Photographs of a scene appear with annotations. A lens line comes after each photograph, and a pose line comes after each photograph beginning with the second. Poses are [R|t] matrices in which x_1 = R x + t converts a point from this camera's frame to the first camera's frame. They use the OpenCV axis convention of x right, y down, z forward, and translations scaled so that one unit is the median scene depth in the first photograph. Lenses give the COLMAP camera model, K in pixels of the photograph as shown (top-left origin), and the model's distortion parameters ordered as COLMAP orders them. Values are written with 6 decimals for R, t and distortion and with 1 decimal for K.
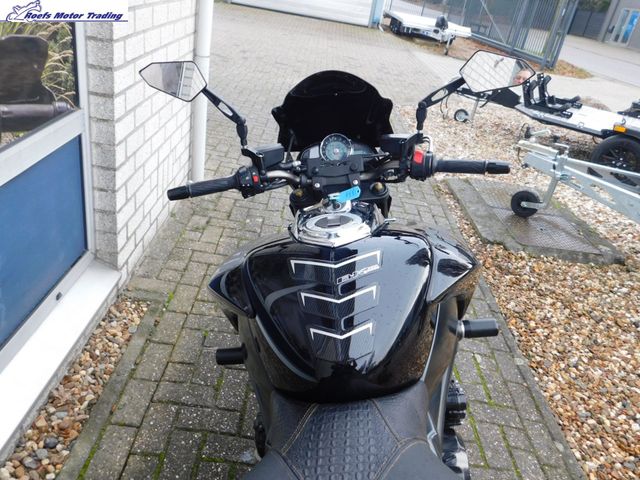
lens RADIAL K [[517.6, 0, 320.3], [0, 517.6, 238.7], [0, 0, 1]] dist [-0.010951, 0.024048]
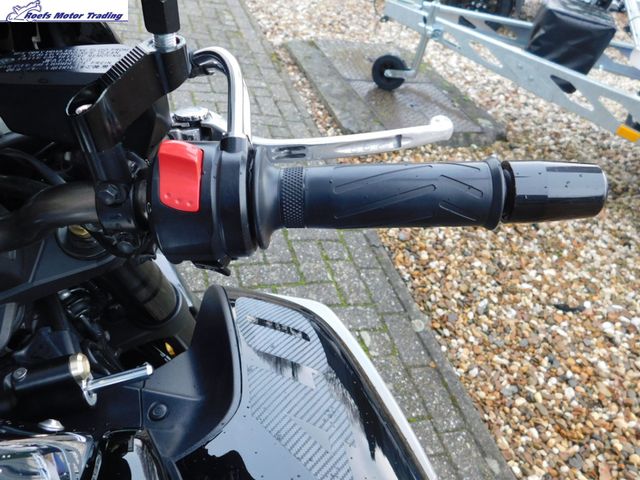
lens RADIAL K [[517.6, 0, 320.3], [0, 517.6, 238.7], [0, 0, 1]] dist [-0.010951, 0.024048]
pose [[0.951668, -0.176827, 0.251117, 0.090934], [0.102605, 0.953701, 0.282713, -0.089315], [-0.289482, -0.243284, 0.925750, 0.384061]]
